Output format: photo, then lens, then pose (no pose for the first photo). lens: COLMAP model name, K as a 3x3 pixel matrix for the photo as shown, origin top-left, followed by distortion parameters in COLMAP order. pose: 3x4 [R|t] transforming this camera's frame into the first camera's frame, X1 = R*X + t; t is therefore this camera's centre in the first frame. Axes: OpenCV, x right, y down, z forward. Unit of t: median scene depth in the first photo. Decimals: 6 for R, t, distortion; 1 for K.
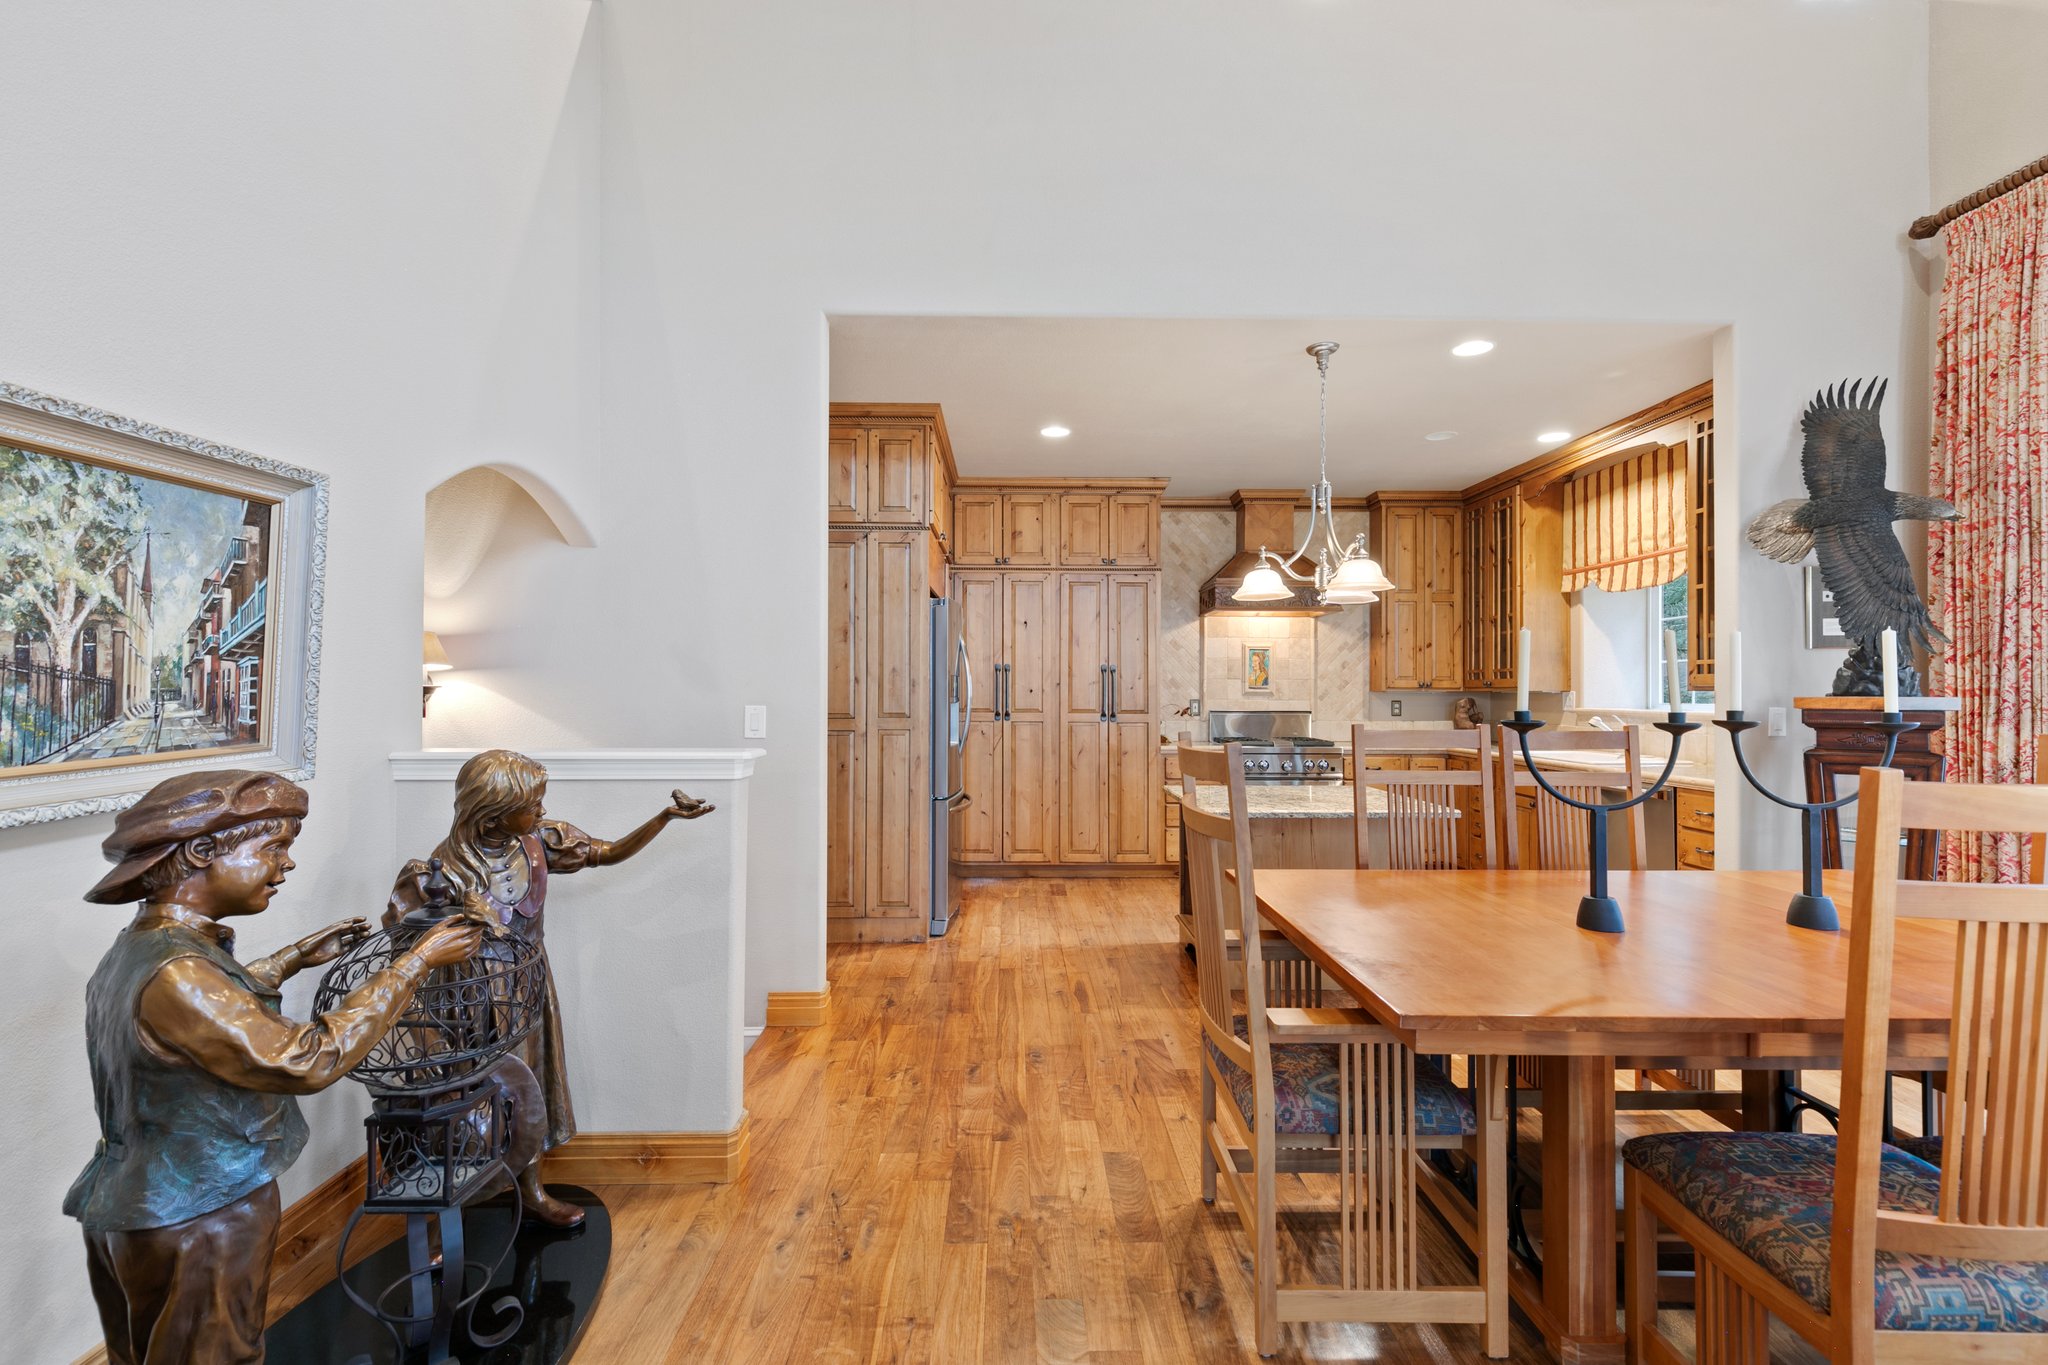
lens RADIAL K [[921.4, 0, 1025.9], [0, 921.4, 684.9], [0, 0, 1]] dist [0.009768, -0.002527]
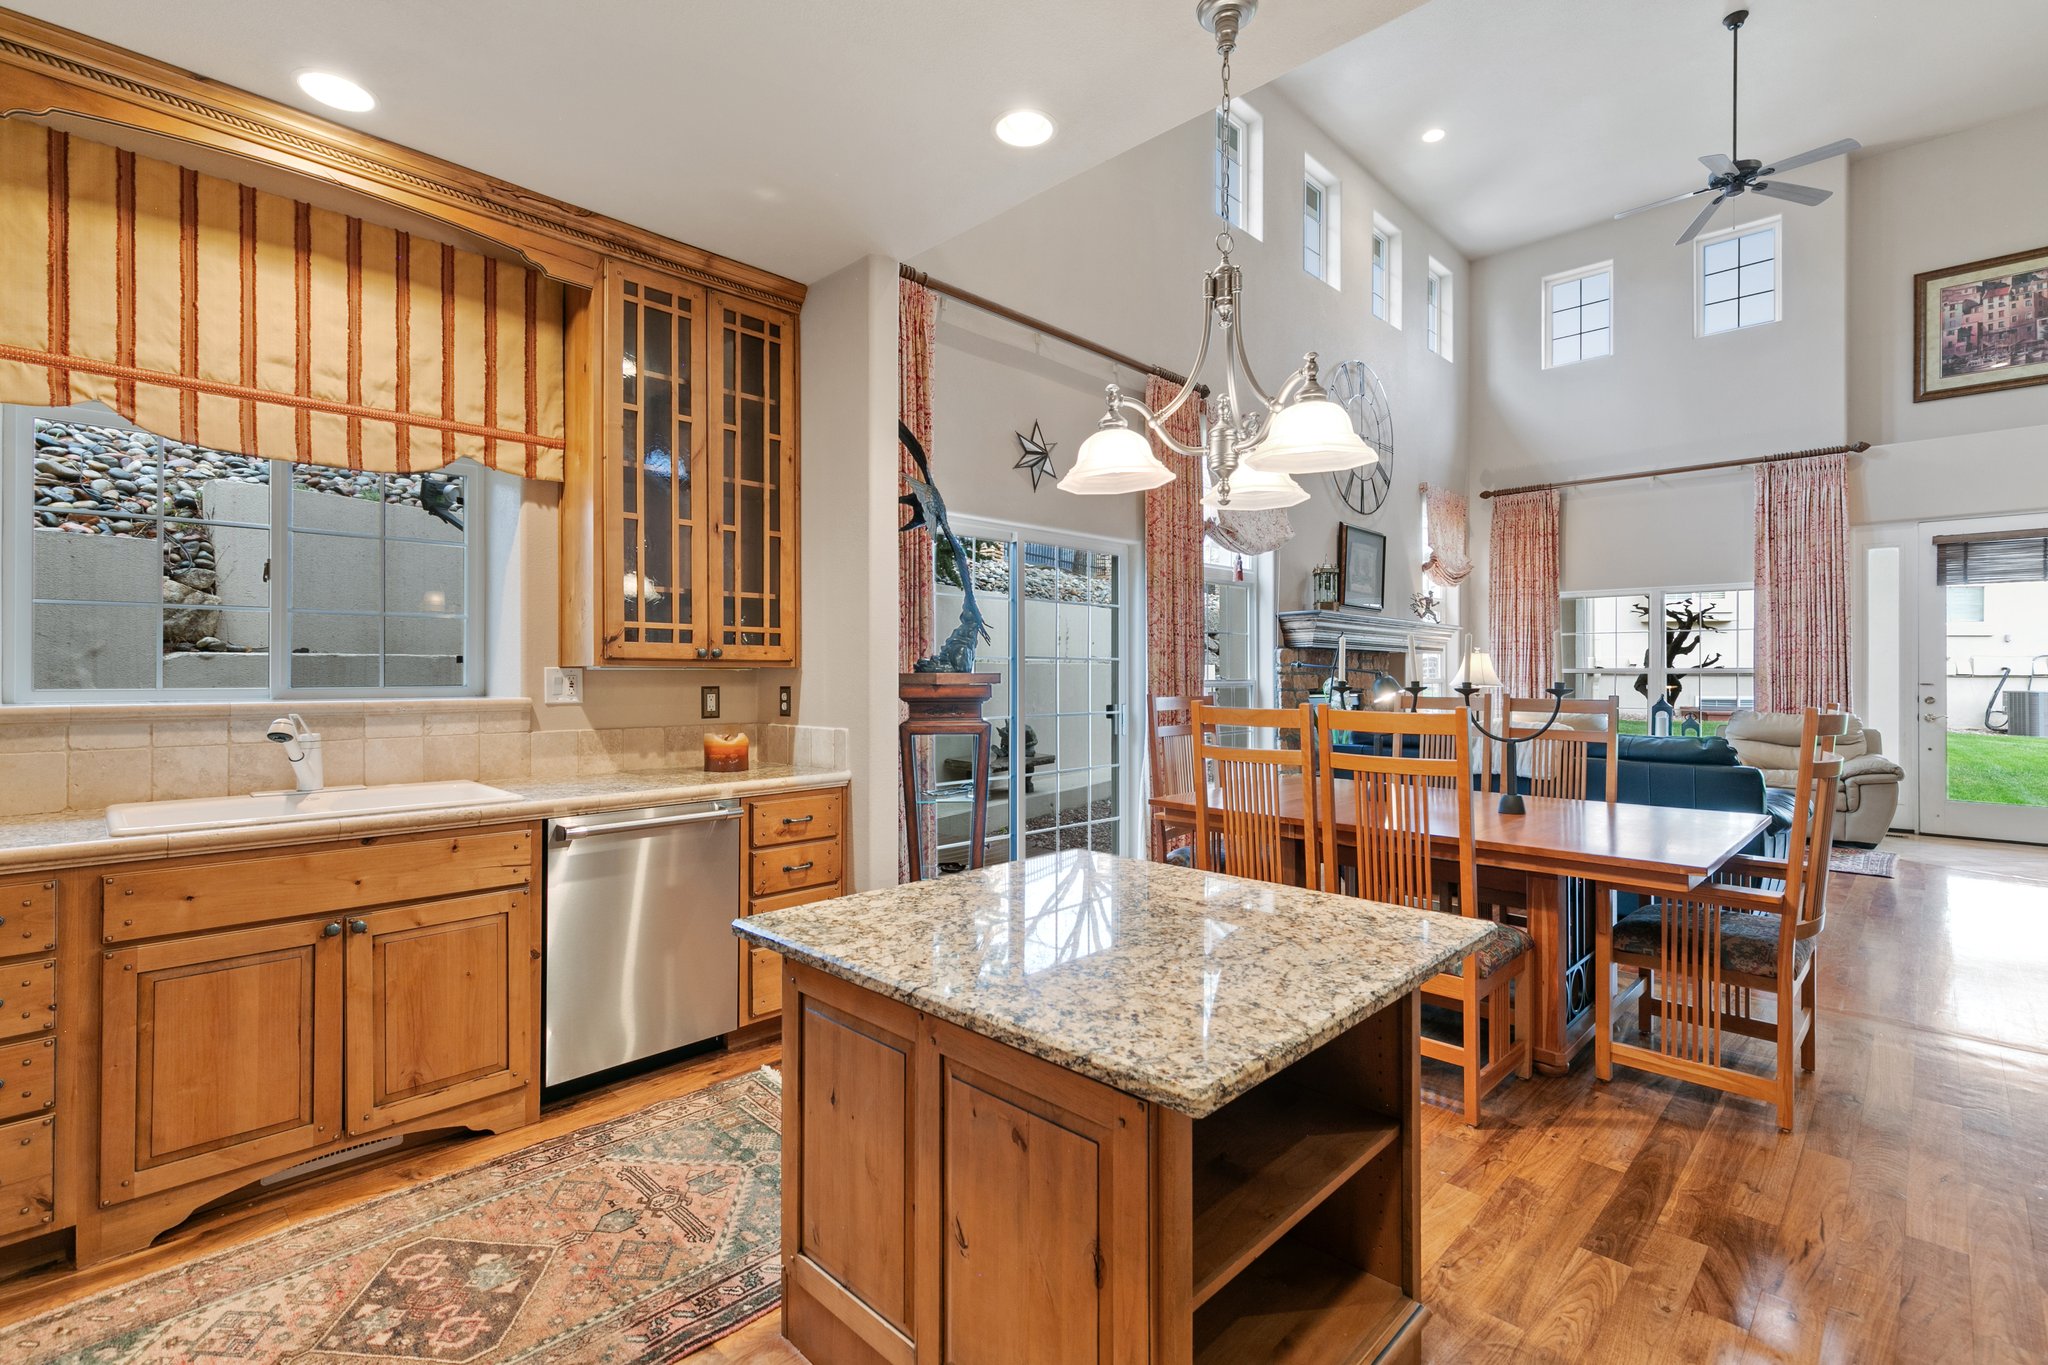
lens RADIAL K [[921.4, 0, 1026.8], [0, 921.4, 672.0], [0, 0, 1]] dist [0.009768, -0.002527]
pose [[-0.700863, -0.003057, 0.713289, 0.021782], [-0.008346, 0.999958, -0.003915, 0.011022], [-0.713247, -0.008696, -0.700859, 1.202484]]
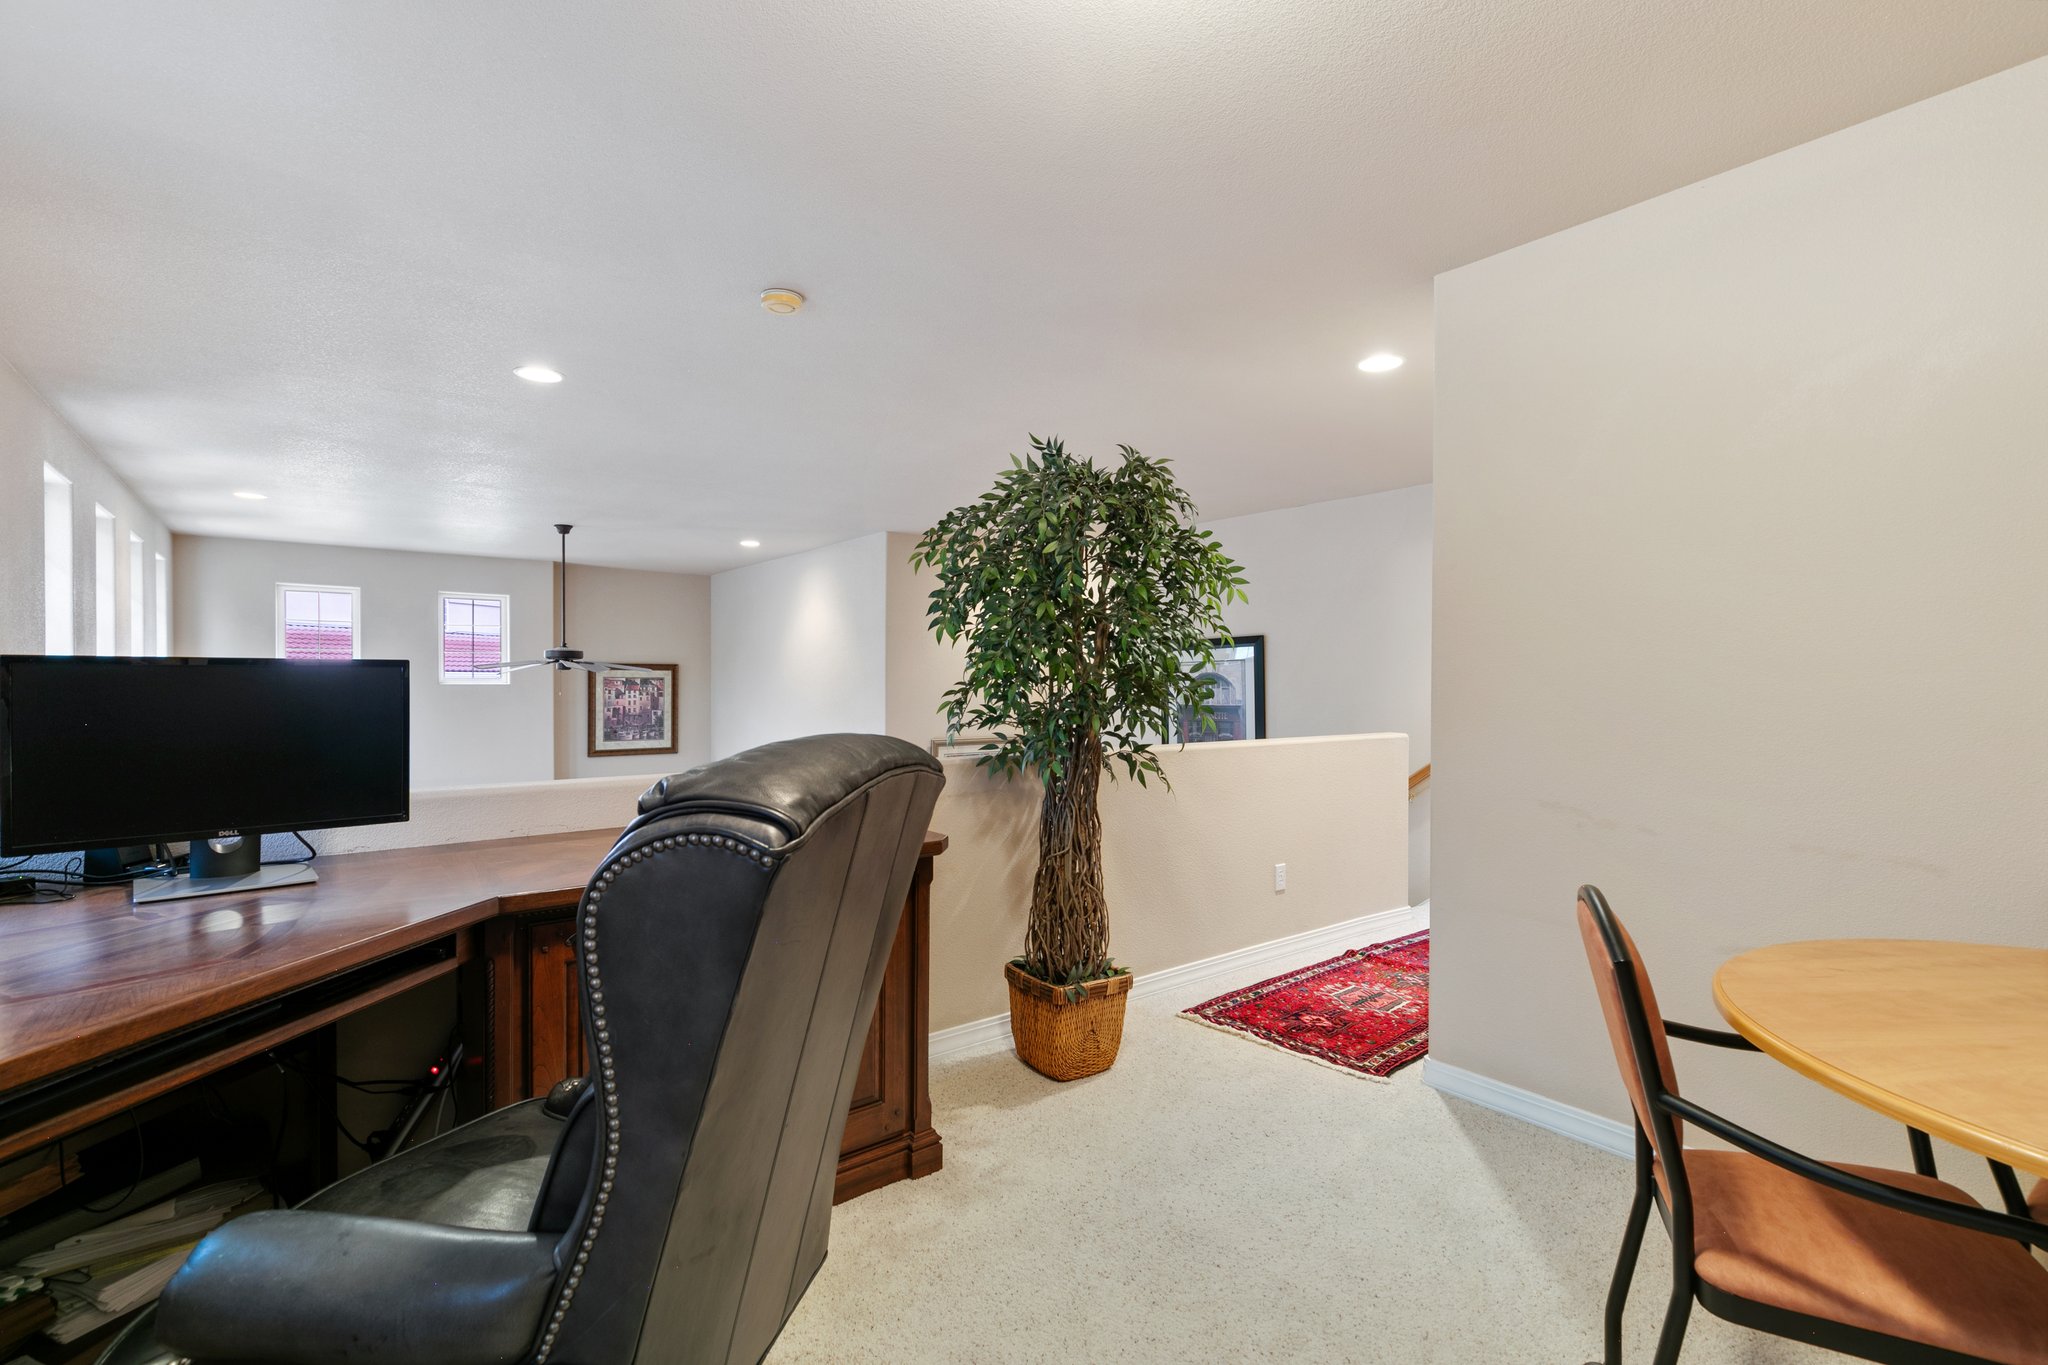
lens RADIAL K [[921.4, 0, 1013.3], [0, 921.4, 681.2], [0, 0, 1]] dist [0.009768, -0.002527]
pose [[-0.811258, -0.000436, -0.584689, 0.549807], [0.002184, 0.999990, -0.003775, -0.644133], [0.584685, -0.004340, -0.811249, 1.309536]]
